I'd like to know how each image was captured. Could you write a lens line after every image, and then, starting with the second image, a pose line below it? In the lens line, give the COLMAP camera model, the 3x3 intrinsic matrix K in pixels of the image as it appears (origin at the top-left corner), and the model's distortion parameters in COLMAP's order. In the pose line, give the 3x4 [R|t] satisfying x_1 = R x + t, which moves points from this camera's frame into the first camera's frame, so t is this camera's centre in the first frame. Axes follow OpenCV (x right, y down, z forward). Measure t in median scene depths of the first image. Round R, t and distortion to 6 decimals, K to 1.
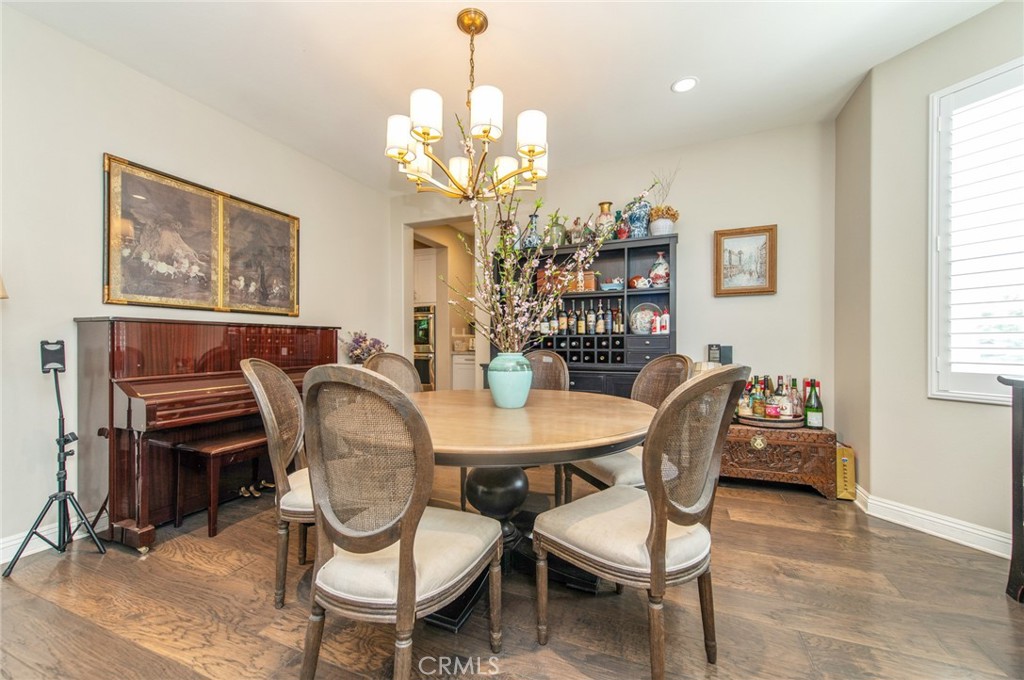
lens RADIAL K [[401.4, 0, 511.4], [0, 401.4, 343.0], [0, 0, 1]] dist [0.010213, -0.000086]
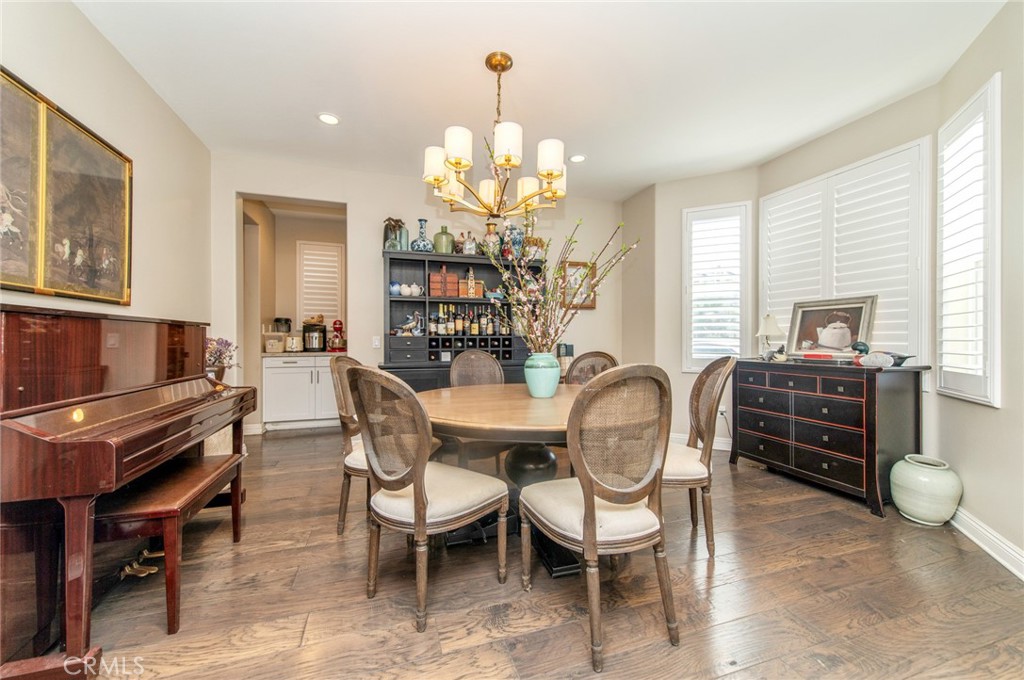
lens RADIAL K [[400.9, 0, 512.4], [0, 400.9, 337.7], [0, 0, 1]] dist [0.011067, -0.000422]
pose [[0.763083, 0.004075, 0.646287, -0.511978], [0.000001, 0.999980, -0.006306, -0.008456], [-0.646300, 0.004813, 0.763068, 0.072590]]
